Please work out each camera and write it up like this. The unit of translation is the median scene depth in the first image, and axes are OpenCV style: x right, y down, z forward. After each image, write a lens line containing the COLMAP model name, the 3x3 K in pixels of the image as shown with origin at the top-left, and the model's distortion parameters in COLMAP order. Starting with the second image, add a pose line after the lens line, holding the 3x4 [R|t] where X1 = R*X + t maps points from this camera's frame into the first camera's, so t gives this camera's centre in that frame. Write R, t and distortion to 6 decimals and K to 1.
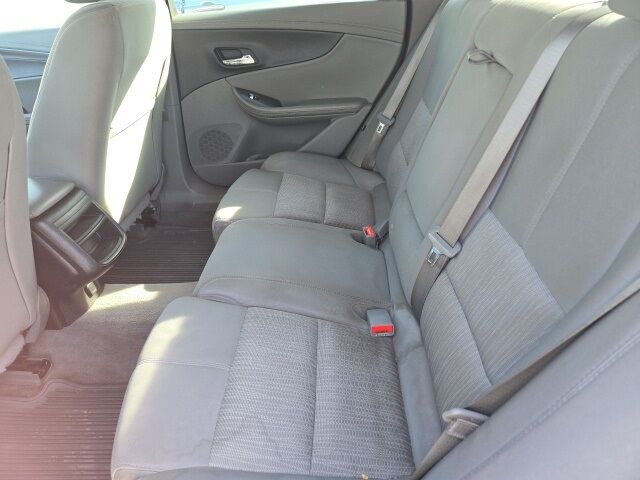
lens RADIAL K [[431.3, 0, 325.7], [0, 431.3, 244.7], [0, 0, 1]] dist [0.009463, -0.024860]
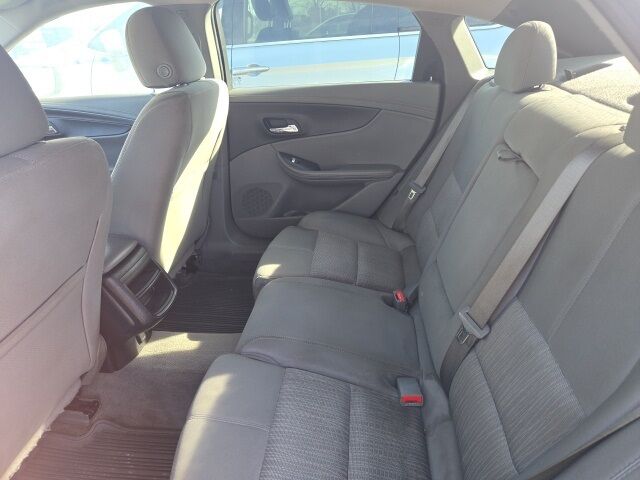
lens RADIAL K [[431.3, 0, 316.1], [0, 431.3, 233.7], [0, 0, 1]] dist [0.009463, -0.024860]
pose [[0.996036, 0.046629, -0.075743, -0.034343], [-0.054668, 0.992670, -0.107784, -0.066477], [0.070162, 0.111498, 0.991285, -0.089636]]
